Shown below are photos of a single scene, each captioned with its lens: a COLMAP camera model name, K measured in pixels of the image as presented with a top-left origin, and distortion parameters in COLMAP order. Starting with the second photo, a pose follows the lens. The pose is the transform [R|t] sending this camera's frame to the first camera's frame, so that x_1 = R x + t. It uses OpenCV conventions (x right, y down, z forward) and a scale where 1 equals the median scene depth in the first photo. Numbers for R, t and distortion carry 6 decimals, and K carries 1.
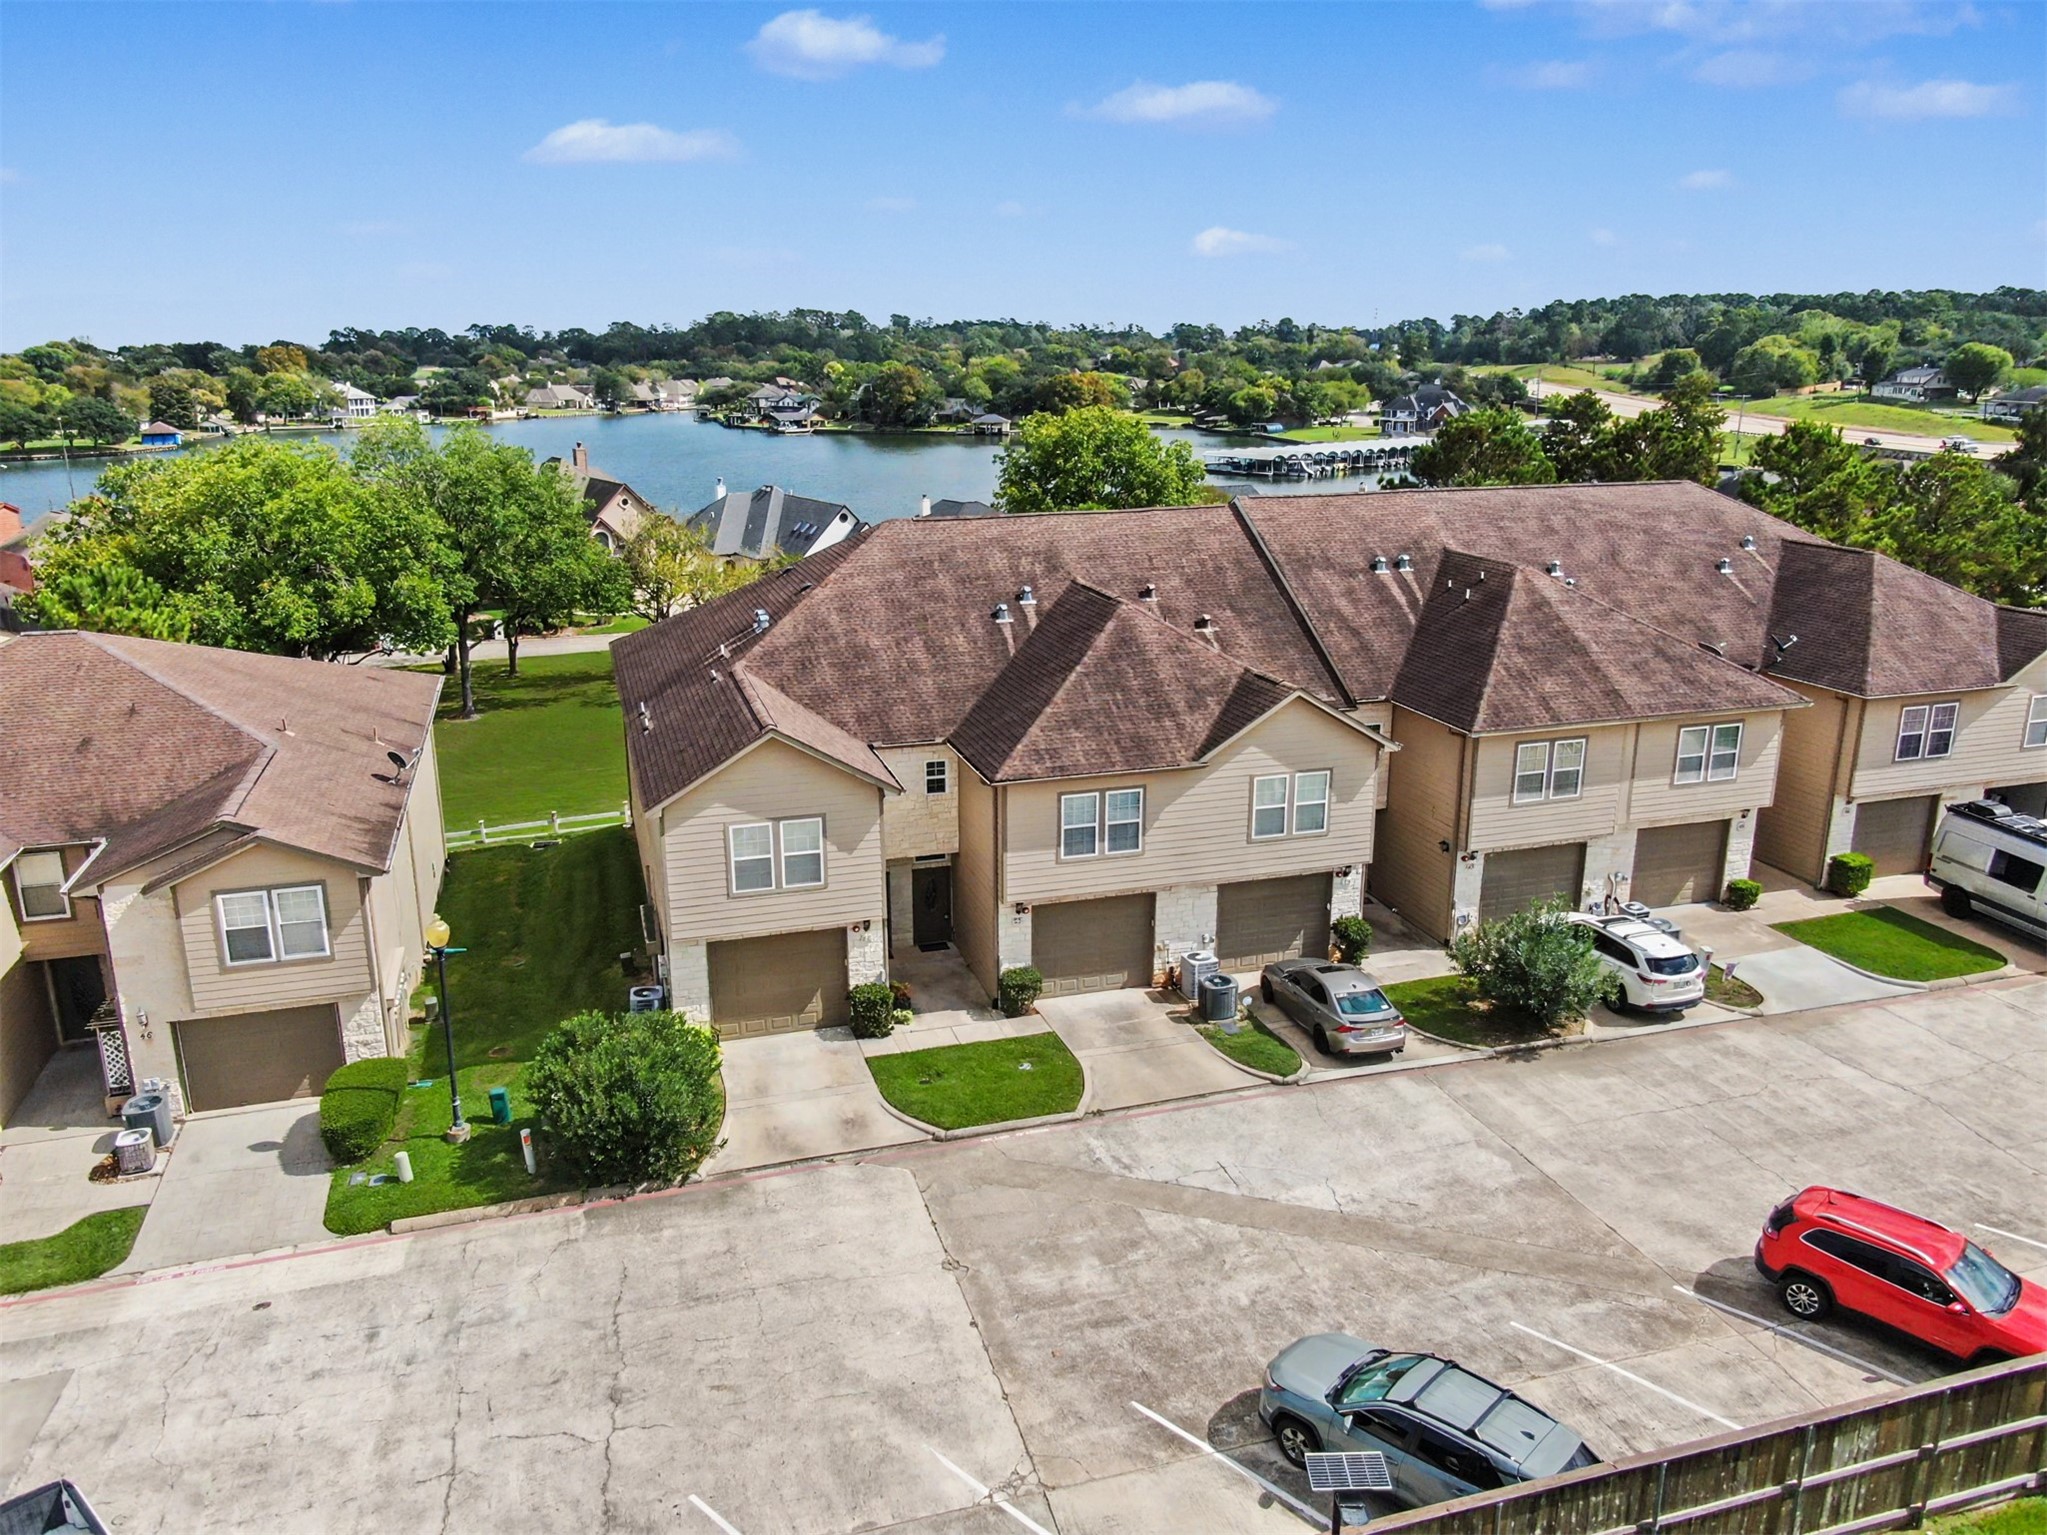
lens RADIAL K [[1474.0, 0, 1023.5], [0, 1474.0, 764.8], [0, 0, 1]] dist [-0.014619, 0.001799]
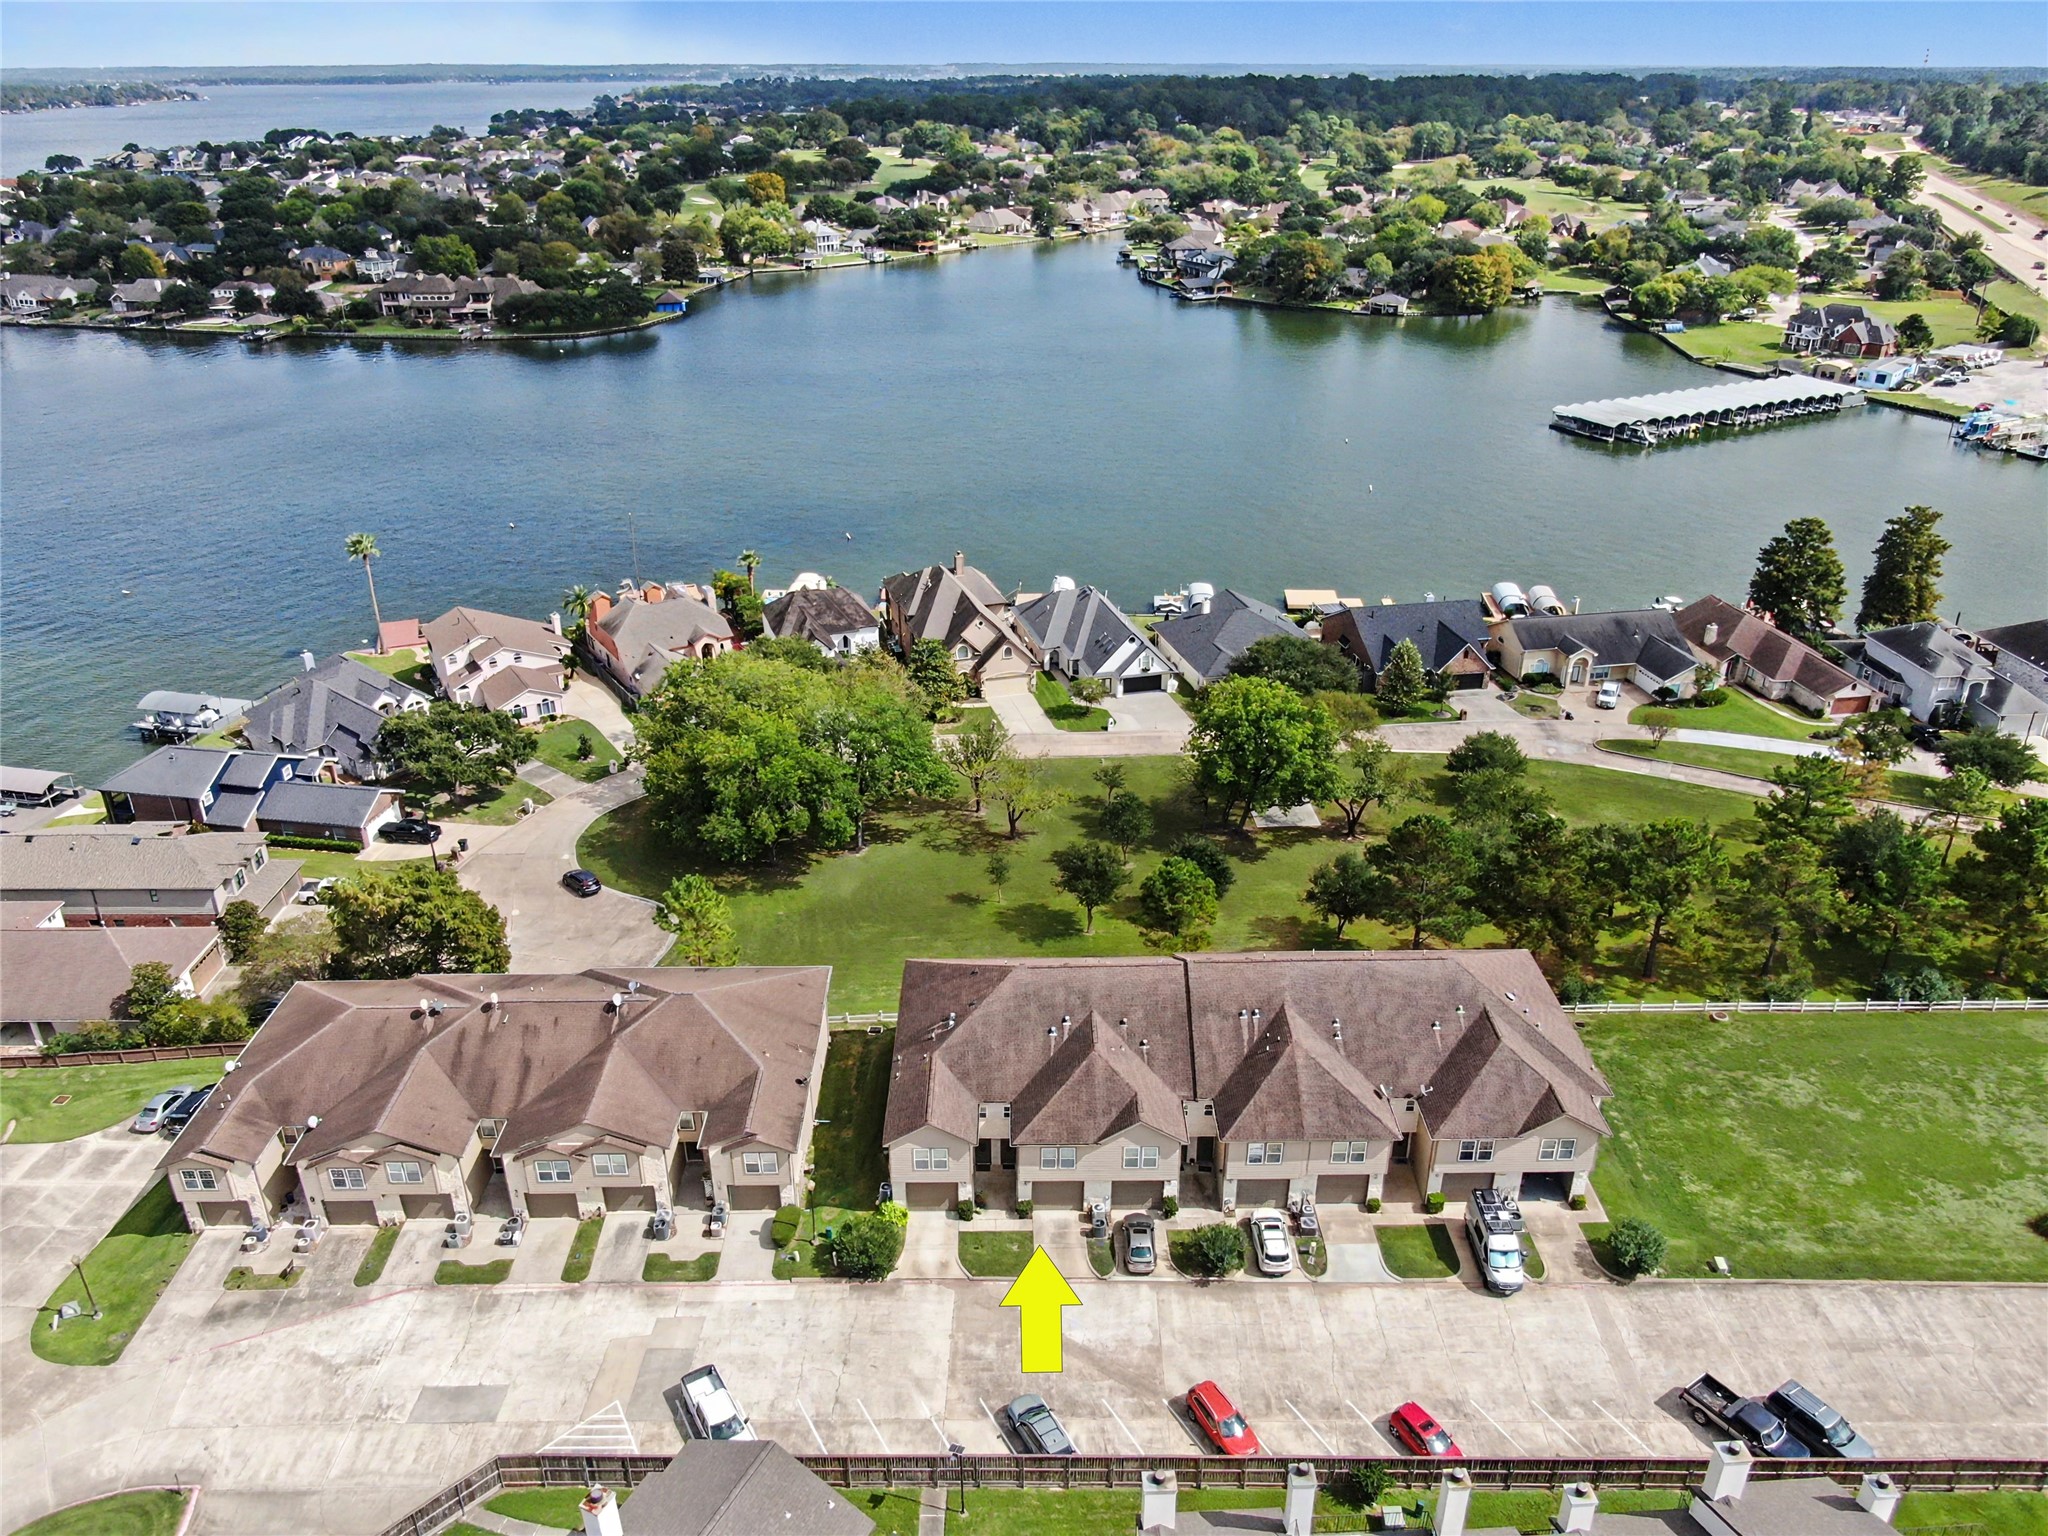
lens RADIAL K [[1474.7, 0, 1024.0], [0, 1474.7, 765.3], [0, 0, 1]] dist [-0.014619, 0.001799]
pose [[0.956663, 0.124099, -0.263431, 0.585701], [-0.075475, 0.979400, 0.187295, -1.102843], [0.281247, -0.159296, 0.946322, -1.321672]]
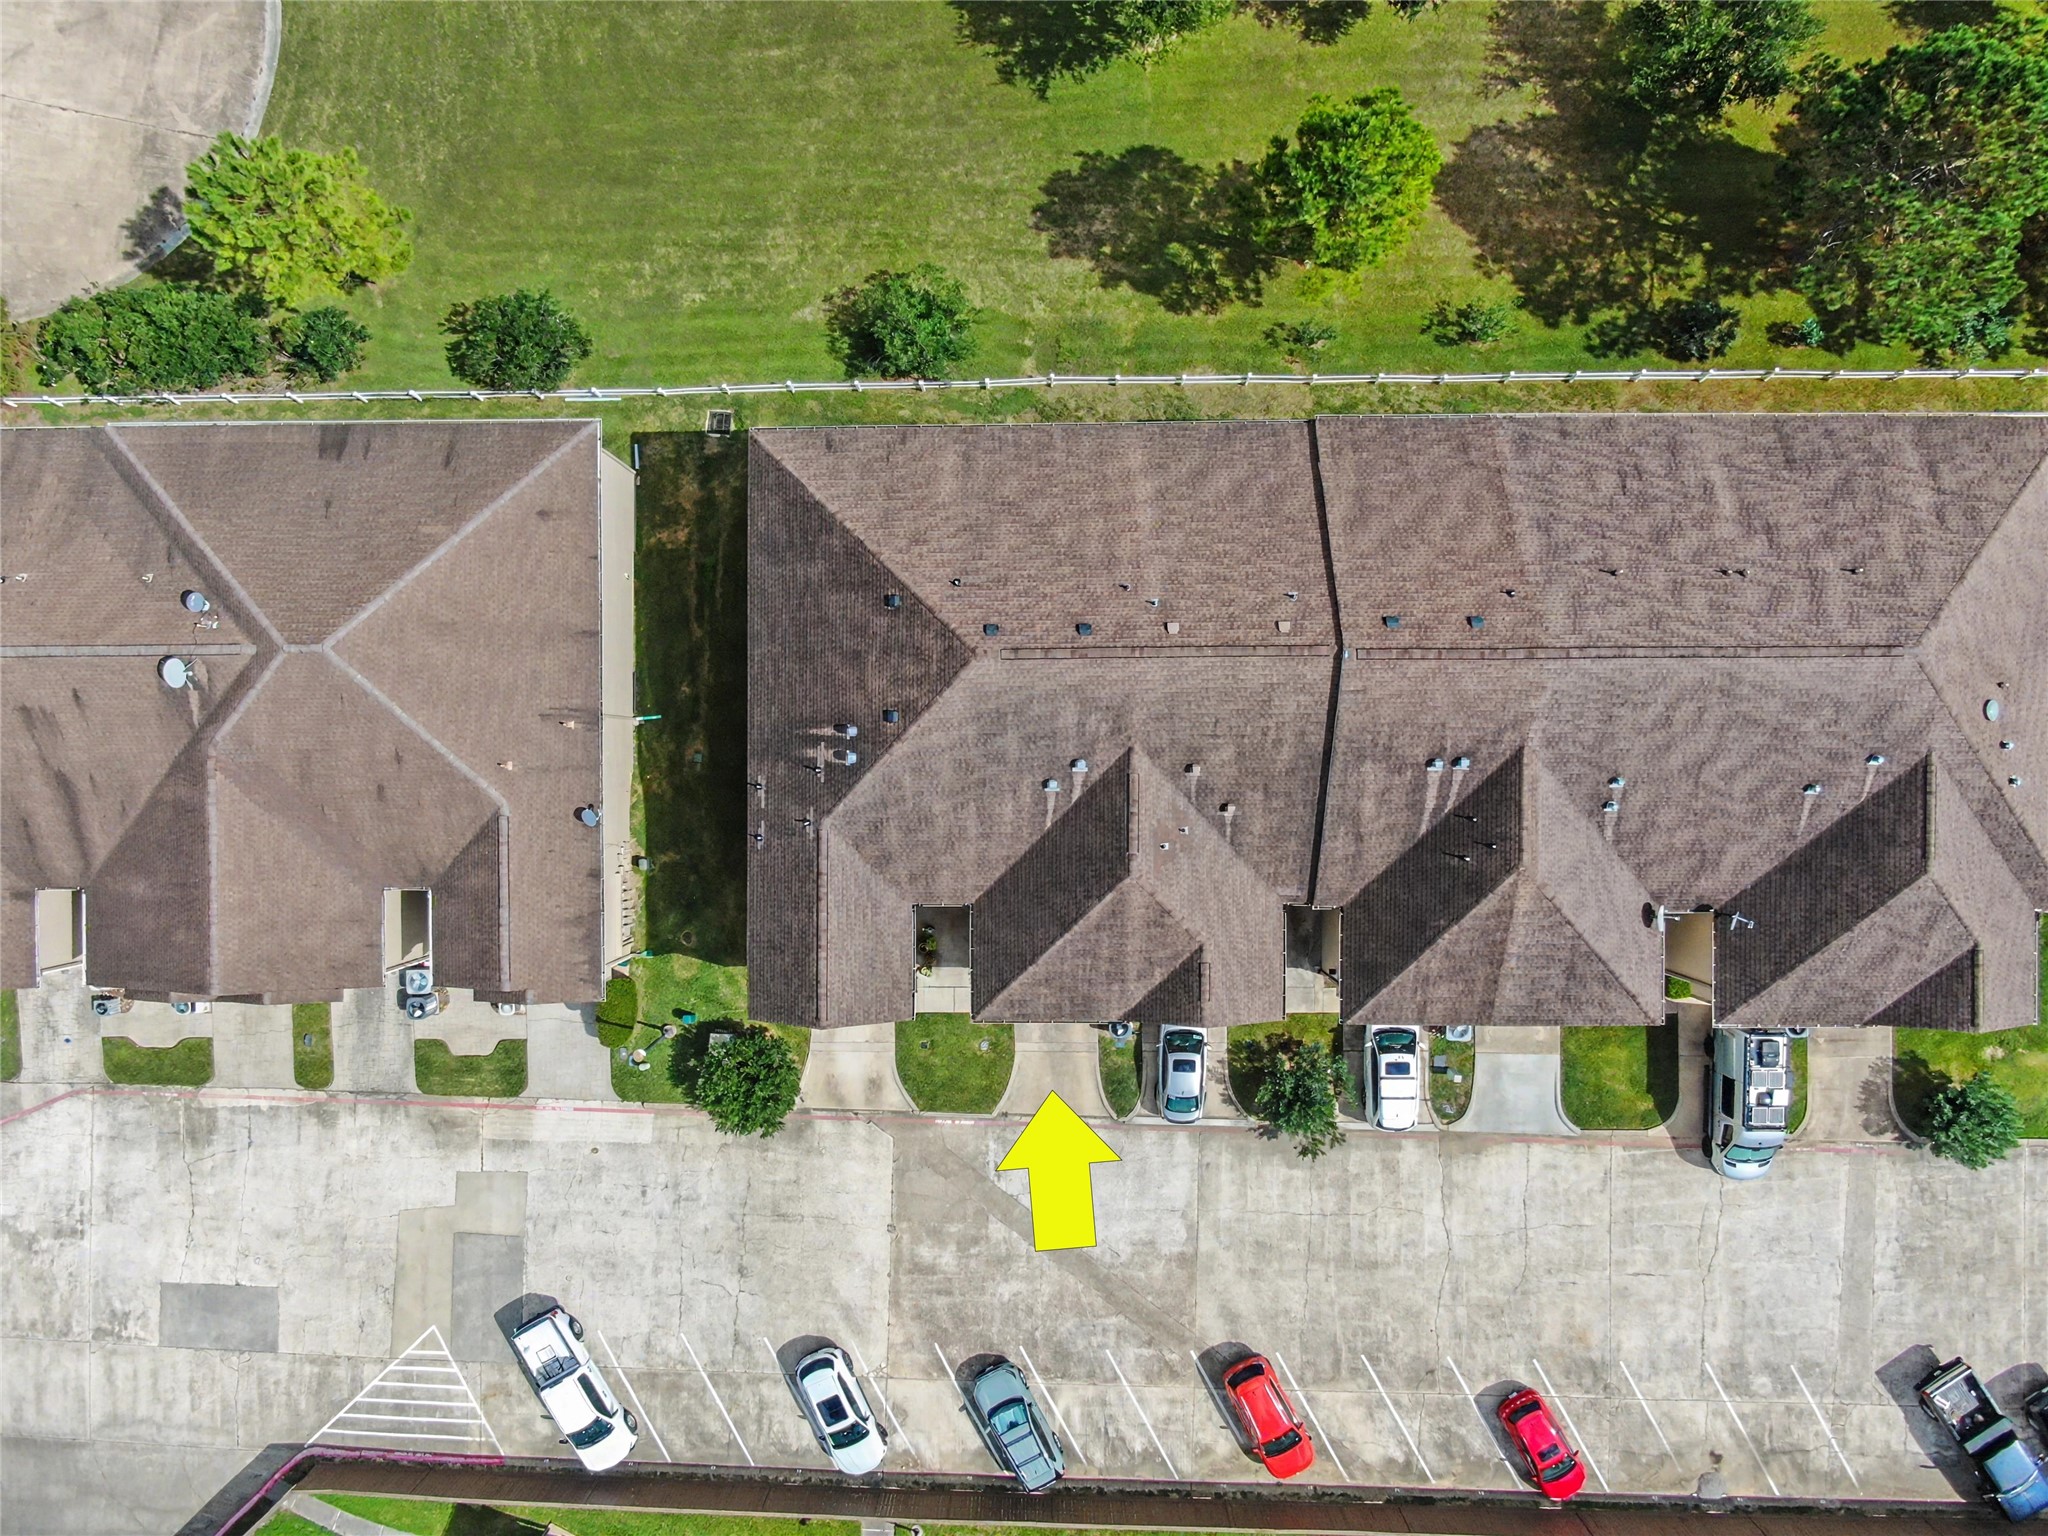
lens RADIAL K [[1474.7, 0, 1024.0], [0, 1474.7, 765.3], [0, 0, 1]] dist [-0.014619, 0.001799]
pose [[0.954239, 0.298866, -0.010312, -0.033105], [-0.068821, 0.253031, 0.965007, -1.451667], [0.291017, -0.920138, 0.262020, 0.829751]]
